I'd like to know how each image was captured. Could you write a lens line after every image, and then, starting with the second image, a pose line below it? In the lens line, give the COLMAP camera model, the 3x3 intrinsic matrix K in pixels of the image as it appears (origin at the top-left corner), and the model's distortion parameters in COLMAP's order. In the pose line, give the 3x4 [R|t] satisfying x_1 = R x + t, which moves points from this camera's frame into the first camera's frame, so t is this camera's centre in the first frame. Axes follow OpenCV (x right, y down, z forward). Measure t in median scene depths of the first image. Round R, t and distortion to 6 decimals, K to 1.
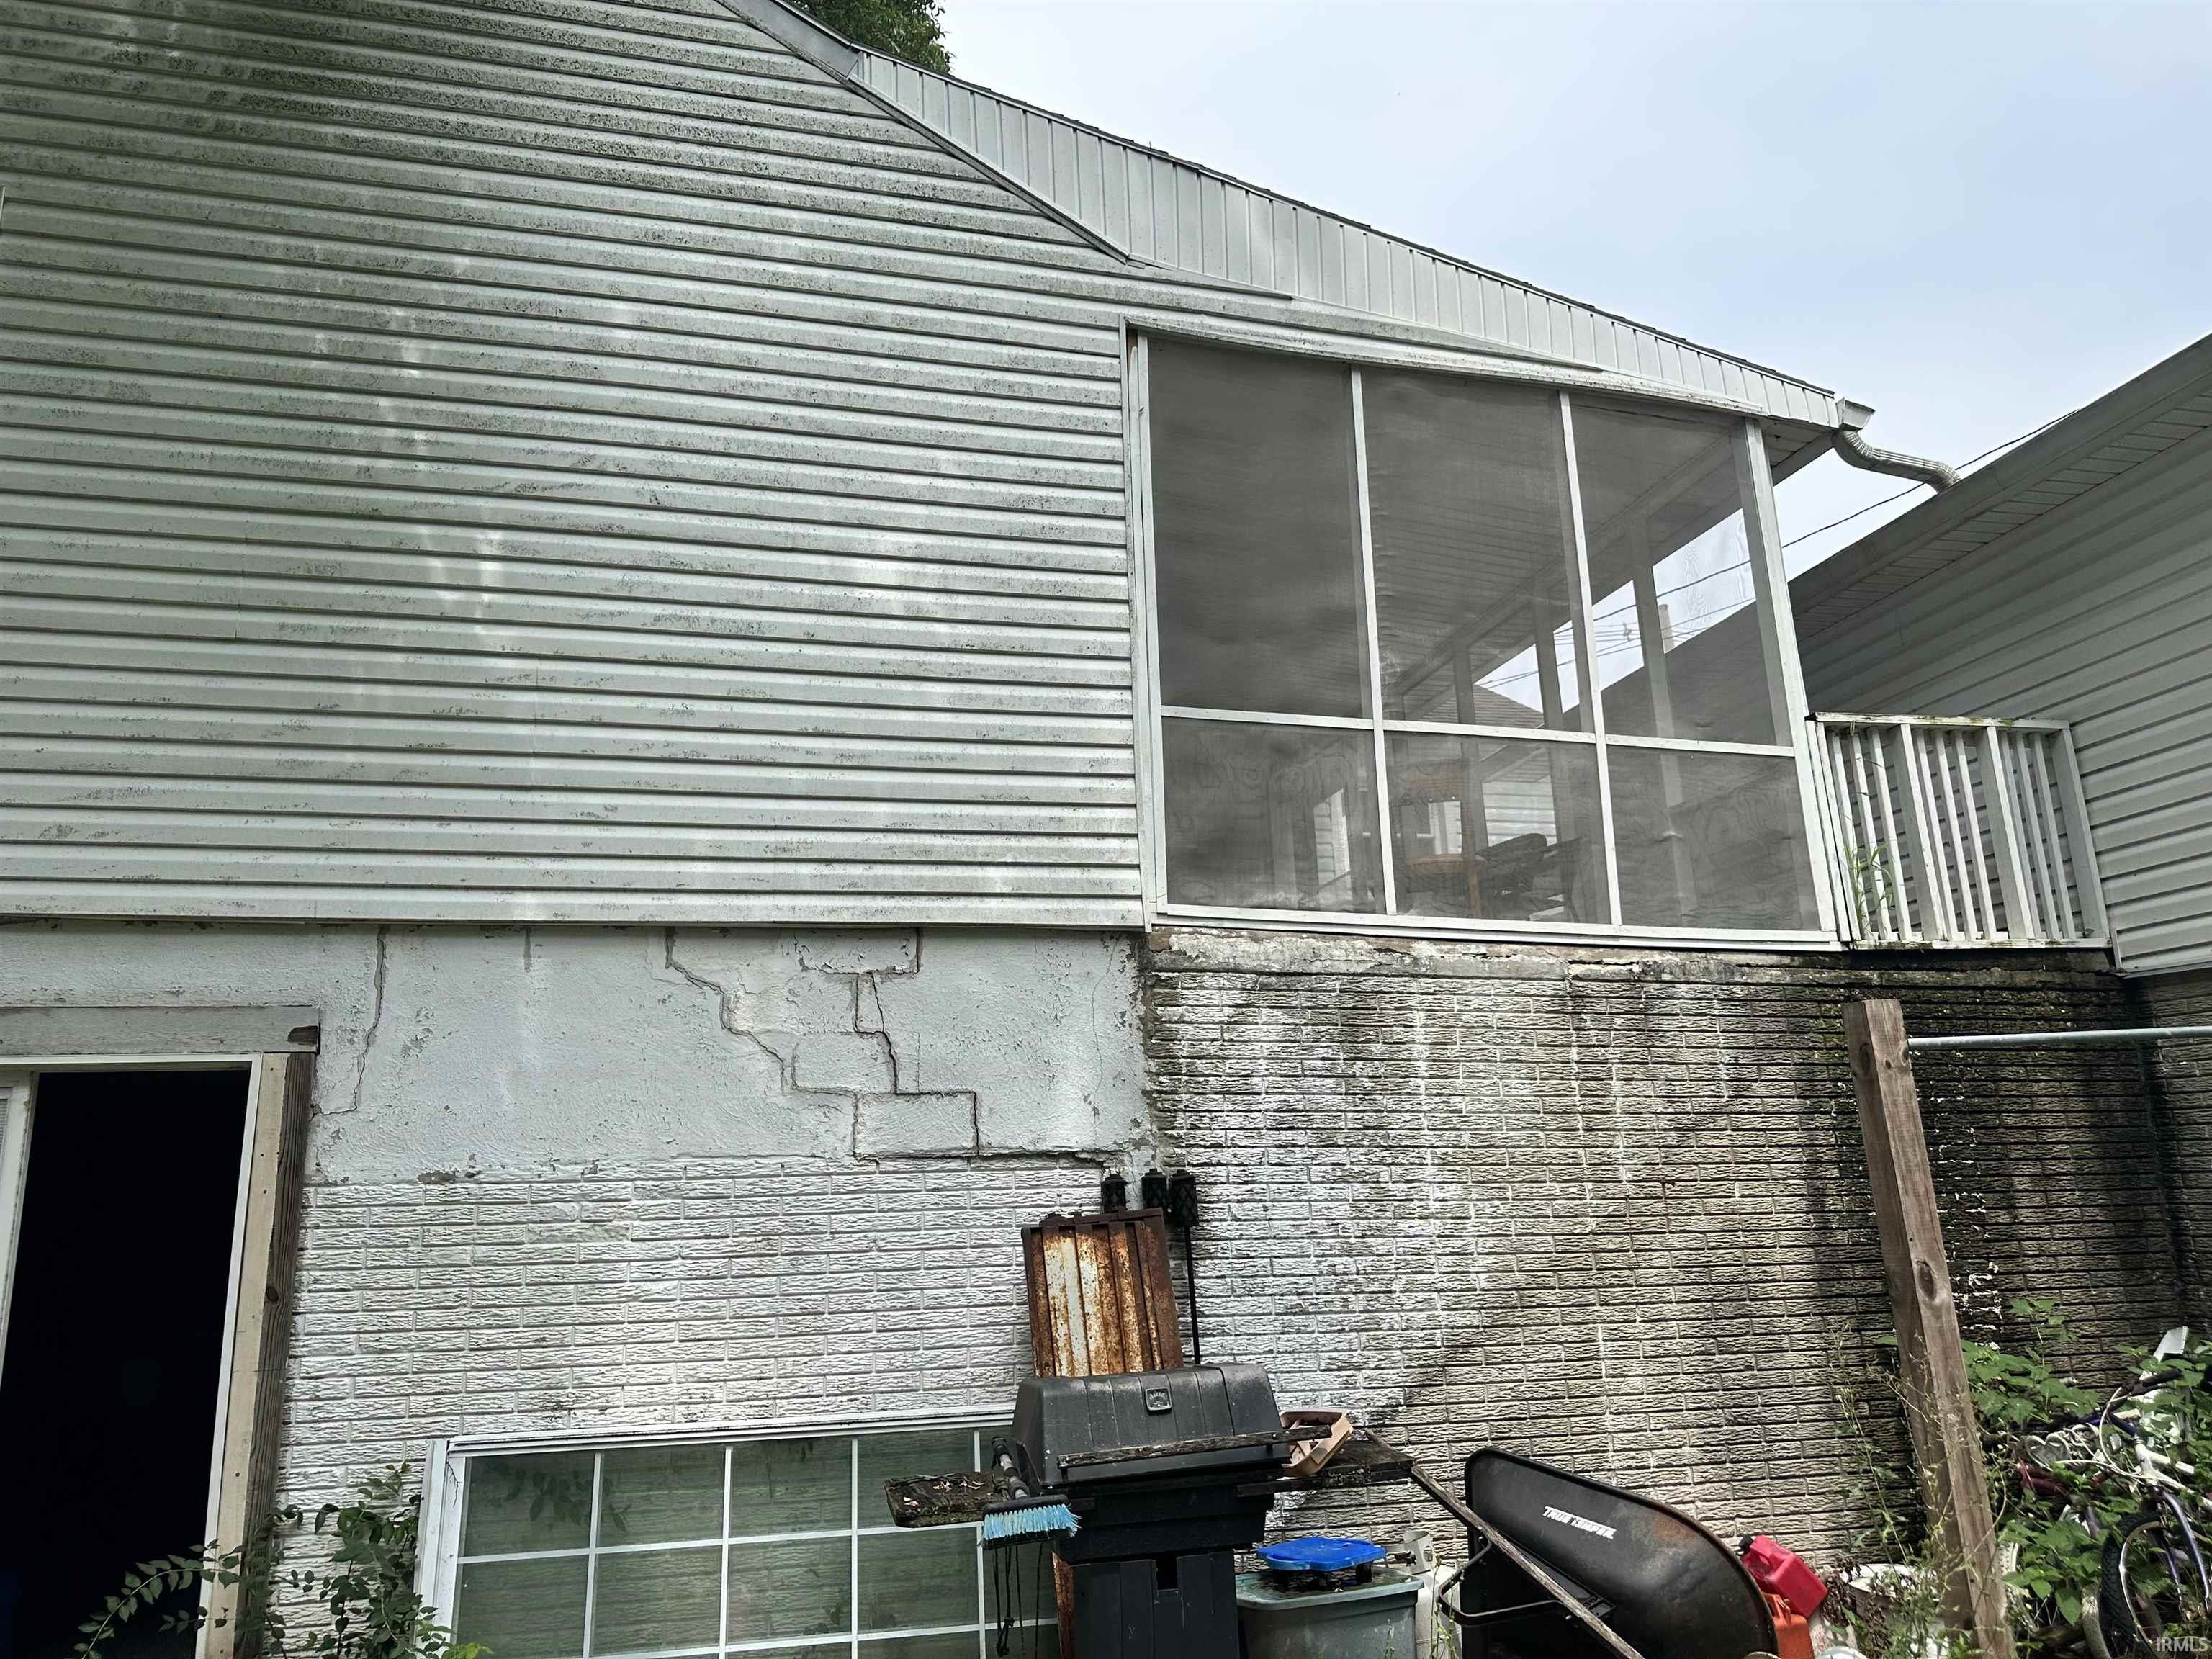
lens RADIAL K [[1566.6, 0, 1116.8], [0, 1566.6, 828.4], [0, 0, 1]] dist [0.064811, -0.071563]
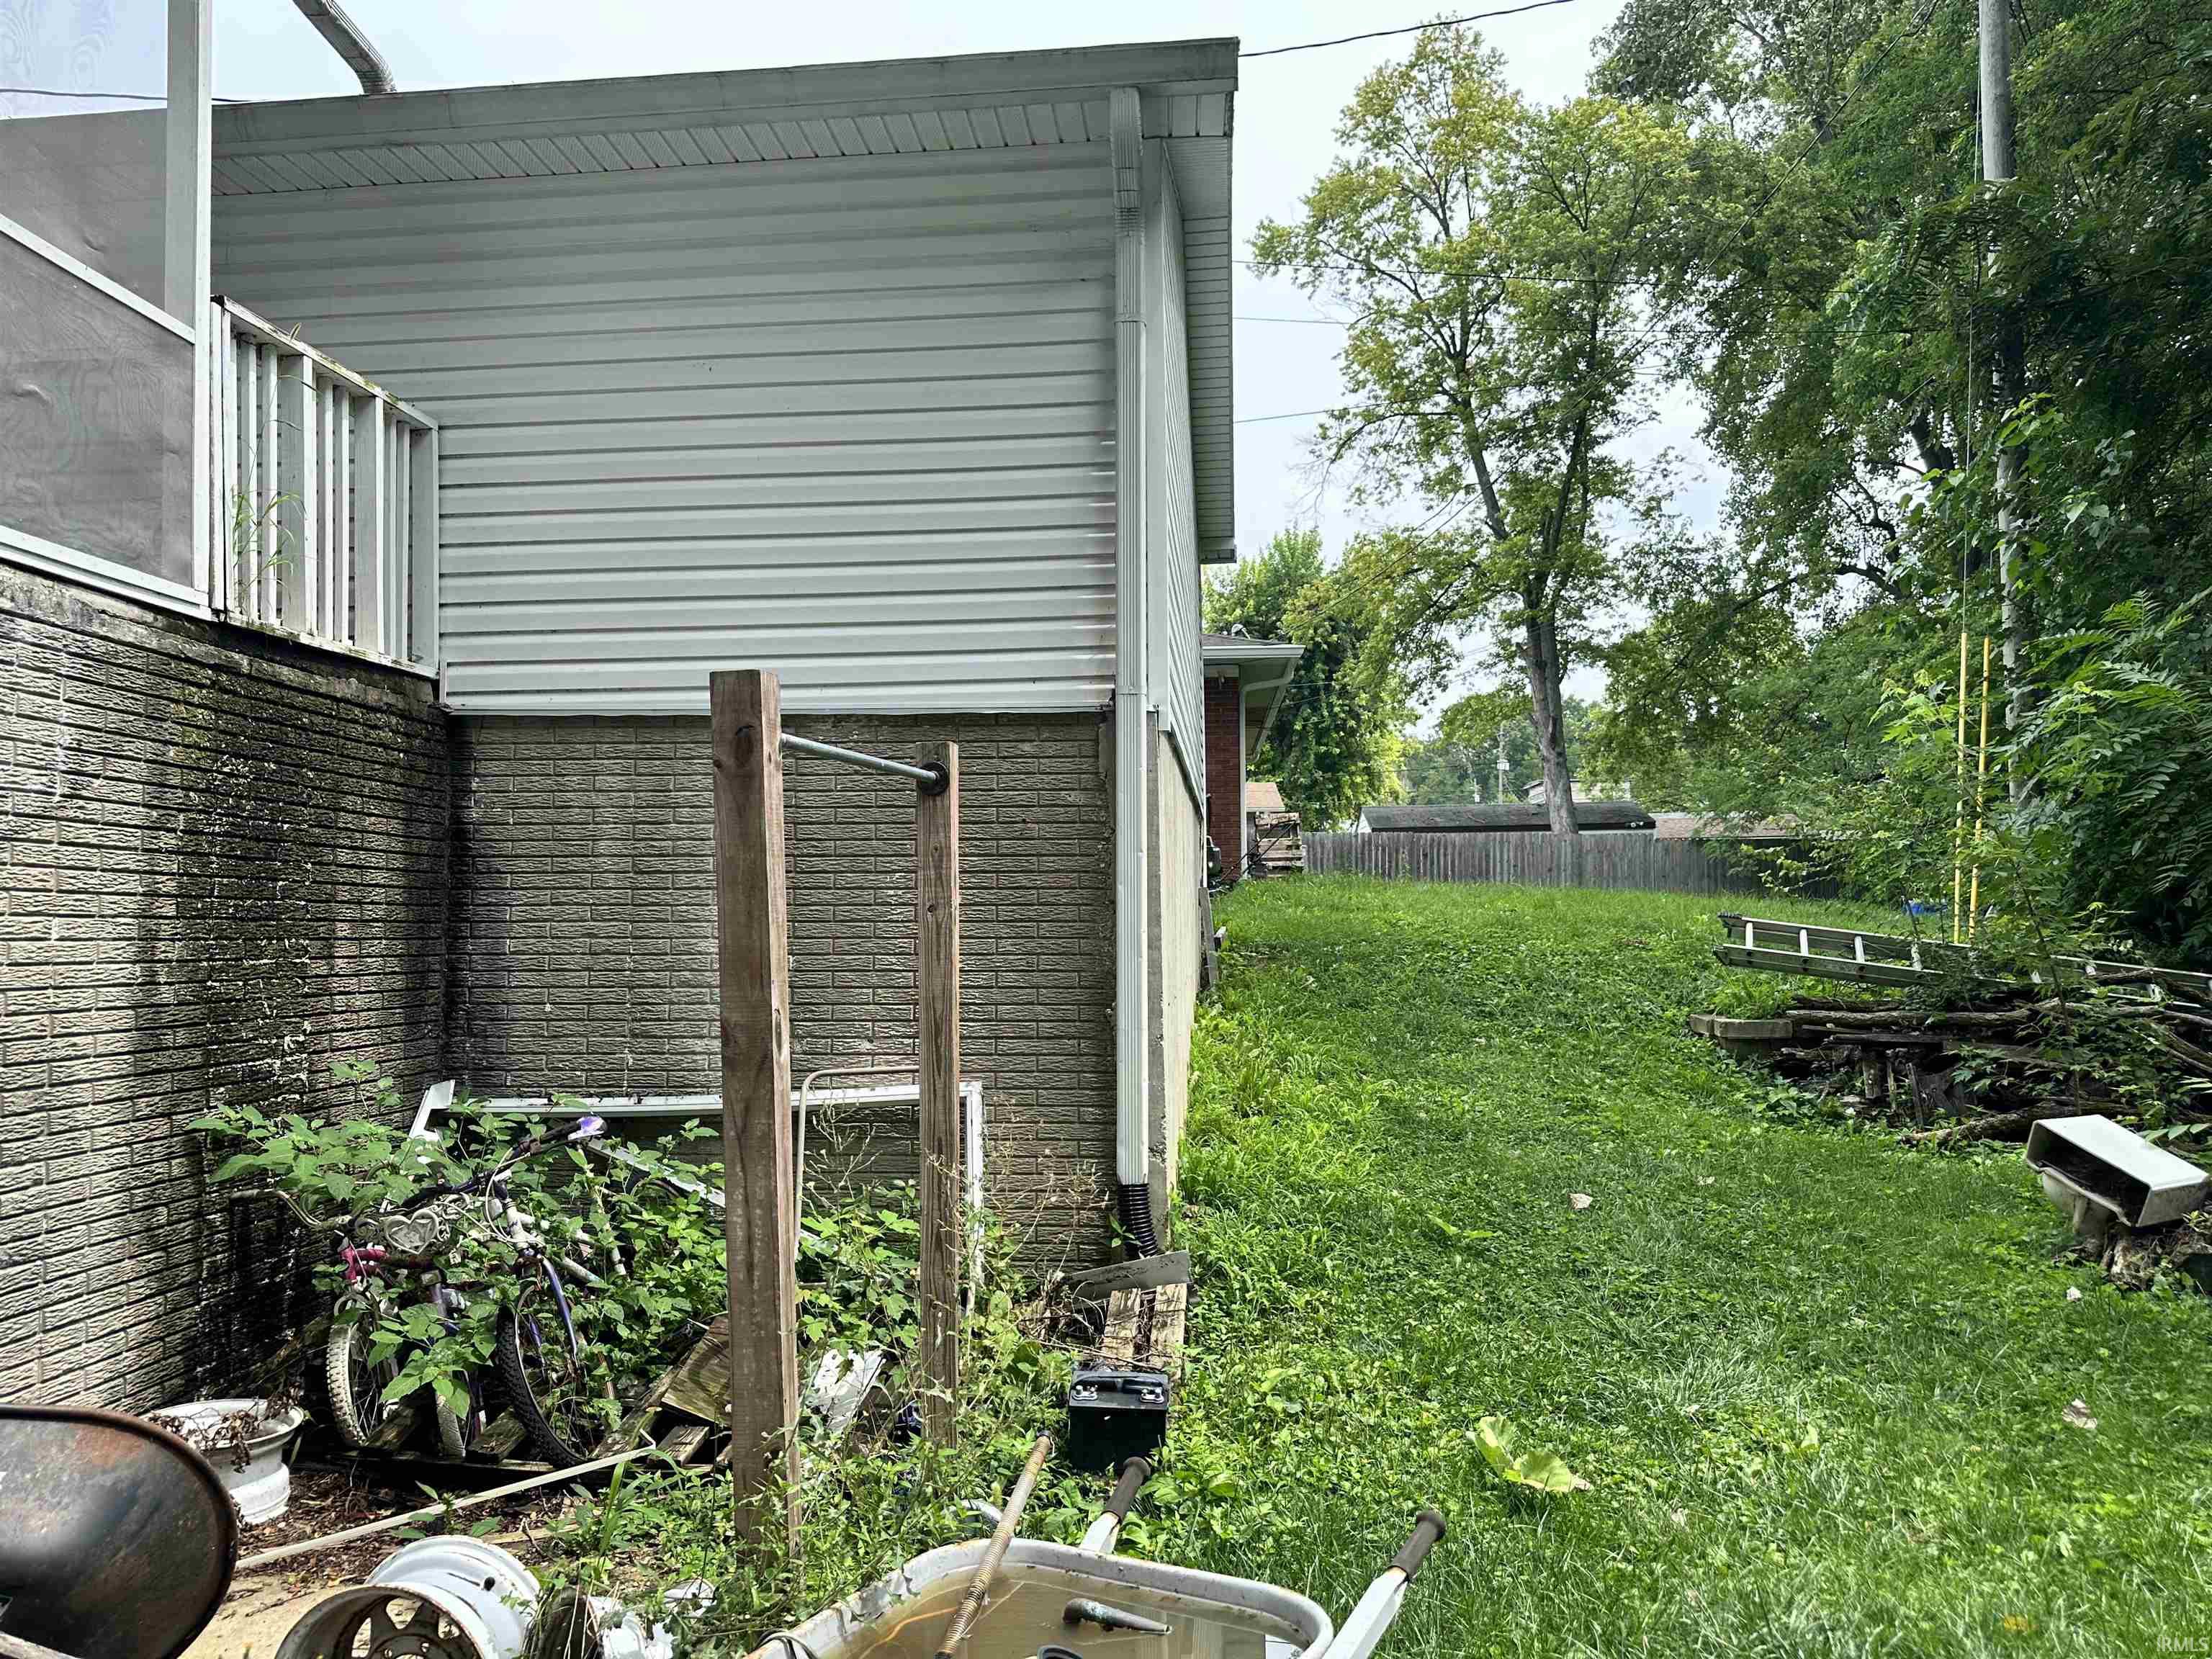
lens RADIAL K [[1566.6, 0, 1099.7], [0, 1566.6, 835.3], [0, 0, 1]] dist [0.064811, -0.071563]
pose [[0.341725, 0.079585, 0.936424, -0.090728], [-0.216148, 0.976352, -0.004100, 0.088894], [-0.914606, -0.201005, 0.350846, 0.337095]]
